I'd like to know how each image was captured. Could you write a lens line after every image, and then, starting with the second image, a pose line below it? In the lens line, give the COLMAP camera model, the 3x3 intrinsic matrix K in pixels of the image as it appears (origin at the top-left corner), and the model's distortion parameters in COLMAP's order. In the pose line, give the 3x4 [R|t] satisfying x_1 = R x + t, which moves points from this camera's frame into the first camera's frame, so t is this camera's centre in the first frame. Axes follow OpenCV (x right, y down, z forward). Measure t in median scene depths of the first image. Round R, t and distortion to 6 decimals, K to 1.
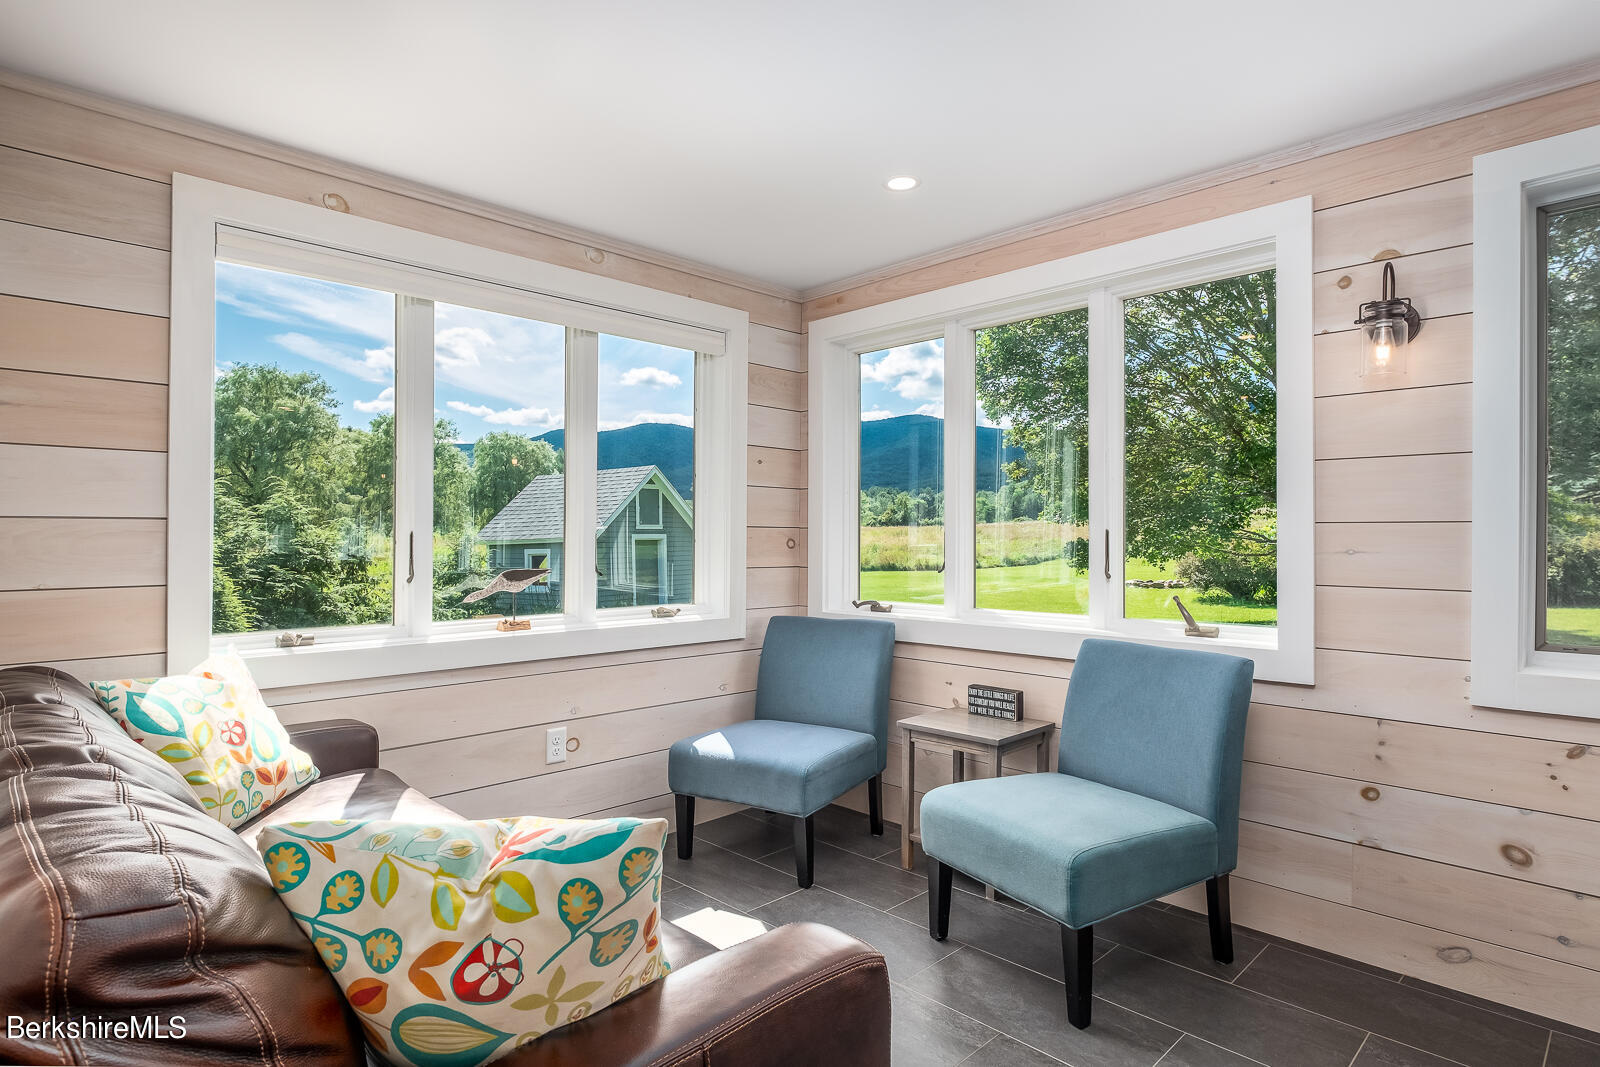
lens RADIAL K [[848.3, 0, 800.0], [0, 848.3, 533.5], [0, 0, 1]] dist [0.003474, 0.000190]
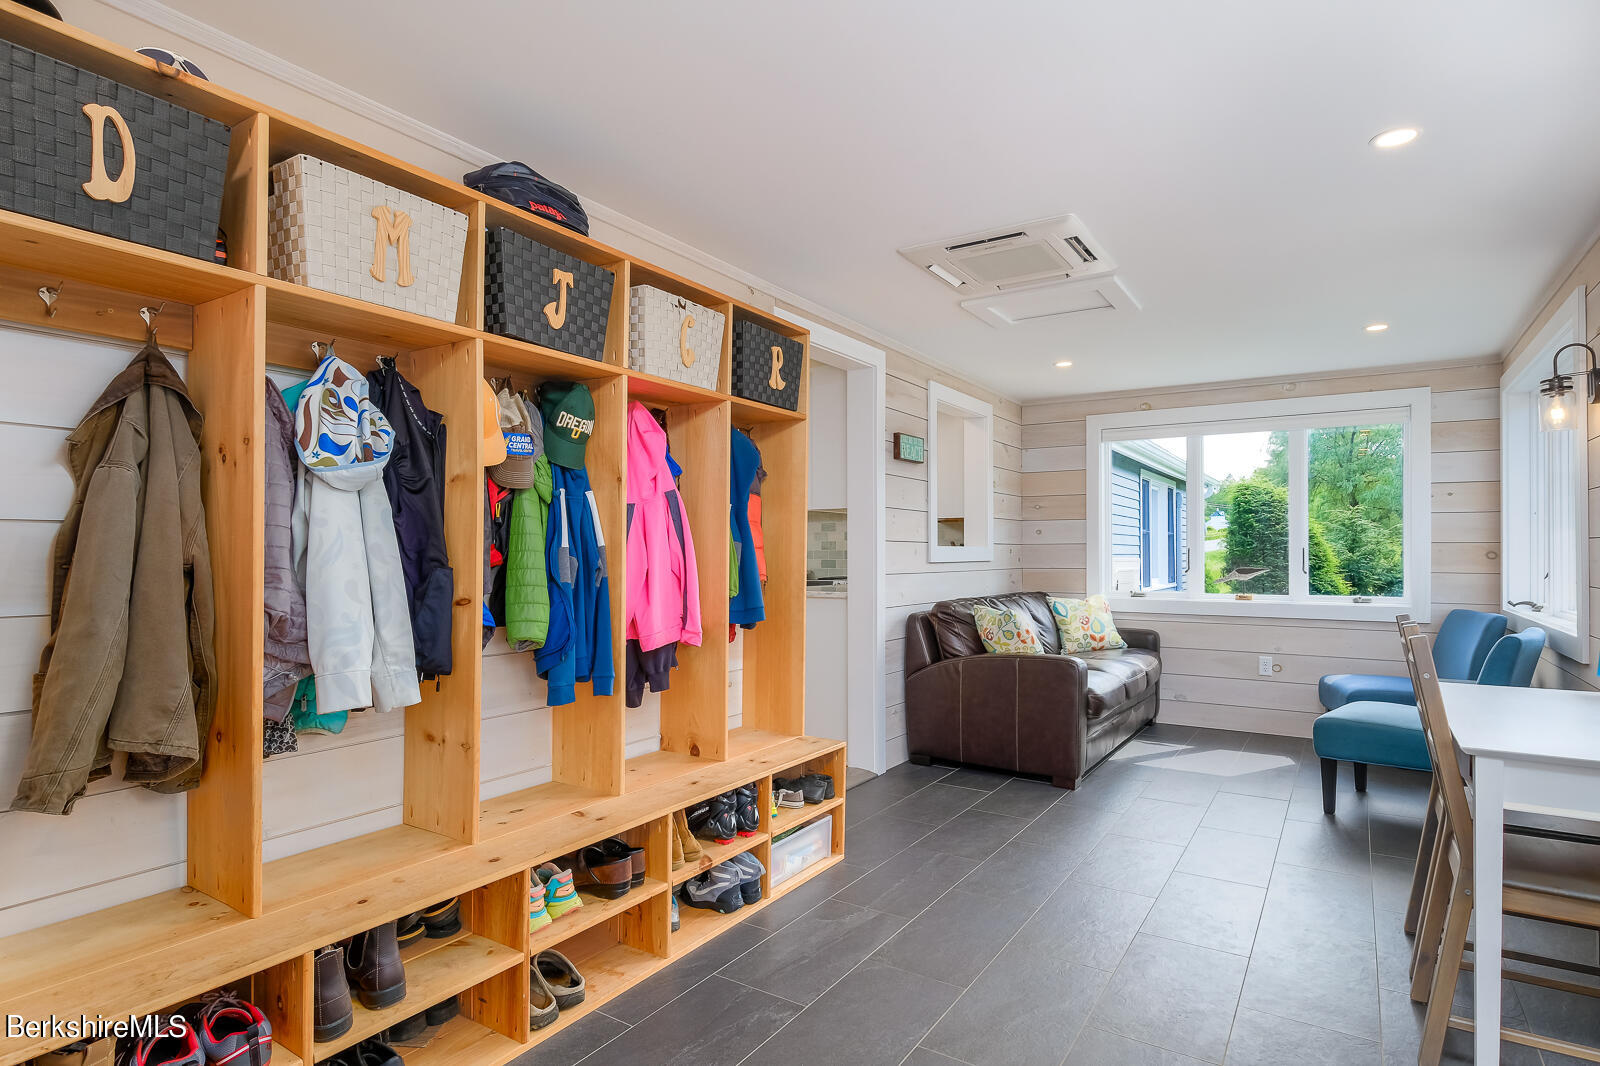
lens RADIAL K [[848.3, 0, 800.0], [0, 848.3, 533.0], [0, 0, 1]] dist [0.003474, 0.000190]
pose [[0.208487, -0.021144, -0.977797, 1.084289], [0.004953, 0.999776, -0.020563, -0.000808], [0.978013, -0.000556, 0.208545, -0.290947]]
